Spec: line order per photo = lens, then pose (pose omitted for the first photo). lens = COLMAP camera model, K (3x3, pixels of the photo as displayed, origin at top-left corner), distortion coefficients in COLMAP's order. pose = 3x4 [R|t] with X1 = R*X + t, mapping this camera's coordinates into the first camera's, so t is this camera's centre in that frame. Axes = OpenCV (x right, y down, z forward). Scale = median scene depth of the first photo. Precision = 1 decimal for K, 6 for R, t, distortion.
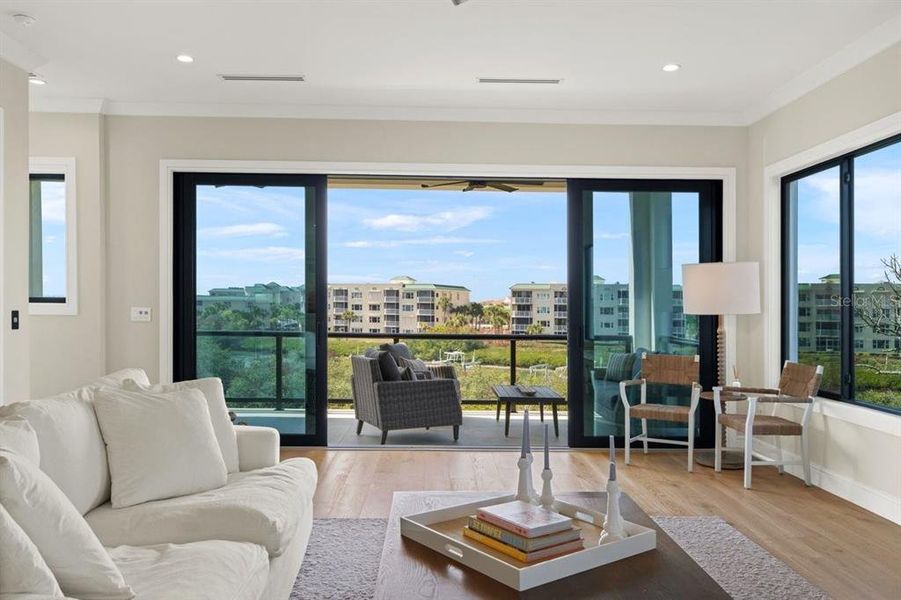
lens RADIAL K [[715.5, 0, 447.1], [0, 715.5, 304.1], [0, 0, 1]] dist [-0.002215, 0.014187]
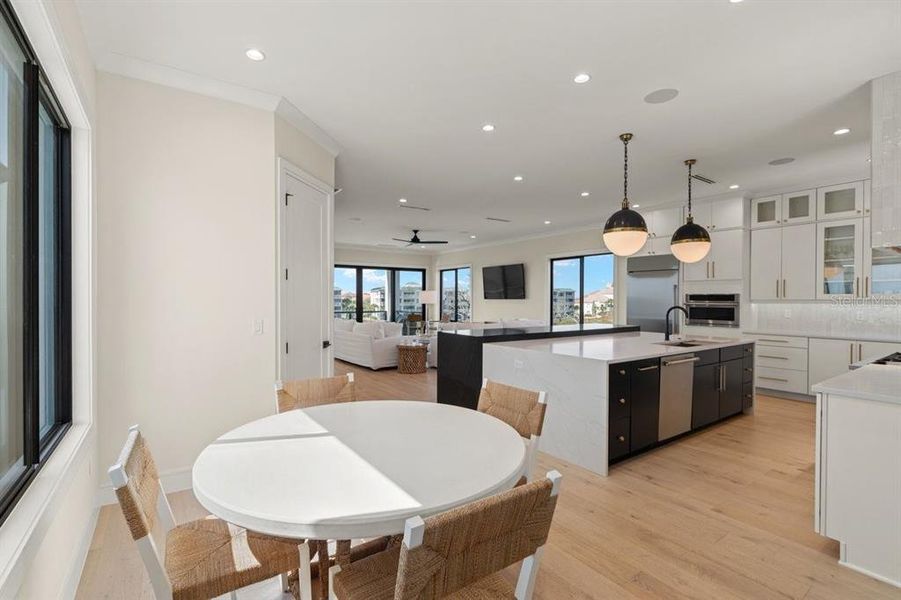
lens RADIAL K [[408.5, 0, 447.1], [0, 408.5, 301.1], [0, 0, 1]] dist [-0.000624, 0.002209]
pose [[0.830239, -0.013379, 0.557247, -0.254299], [0.008531, 0.999900, 0.011296, -0.007619], [-0.557342, -0.004625, 0.830270, -0.305033]]
